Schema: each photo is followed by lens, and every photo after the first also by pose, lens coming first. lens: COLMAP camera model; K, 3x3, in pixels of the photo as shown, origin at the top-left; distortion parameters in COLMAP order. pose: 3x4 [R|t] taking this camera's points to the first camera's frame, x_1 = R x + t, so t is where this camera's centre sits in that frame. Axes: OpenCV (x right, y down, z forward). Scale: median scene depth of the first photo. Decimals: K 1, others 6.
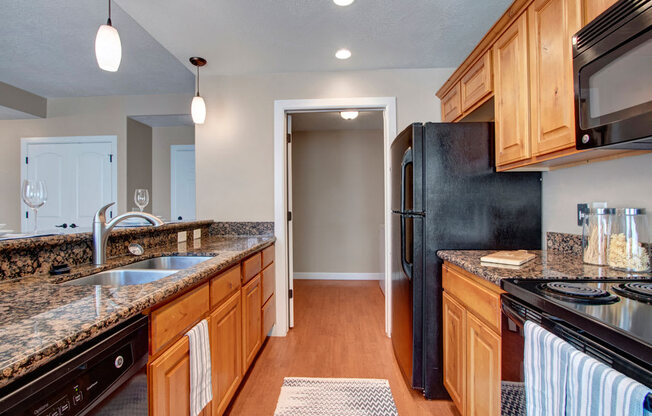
lens RADIAL K [[321.2, 0, 323.7], [0, 321.2, 206.0], [0, 0, 1]] dist [-0.031155, -0.000058]
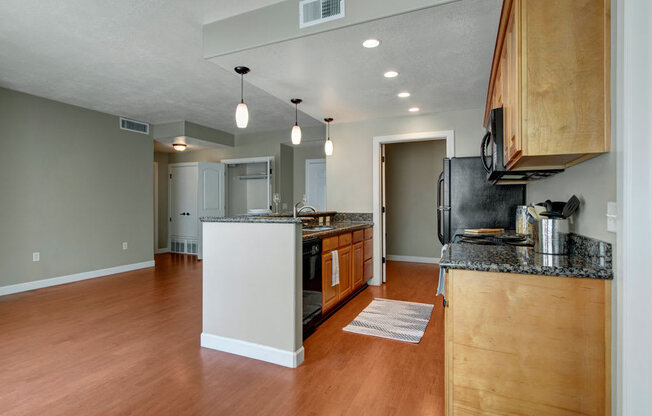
lens RADIAL K [[321.2, 0, 324.0], [0, 321.2, 204.4], [0, 0, 1]] dist [-0.031155, -0.000058]
pose [[0.940428, 0.009125, -0.339871, 0.165954], [-0.006169, 0.999933, 0.009776, -0.007574], [0.339937, -0.007097, 0.940421, -0.608524]]
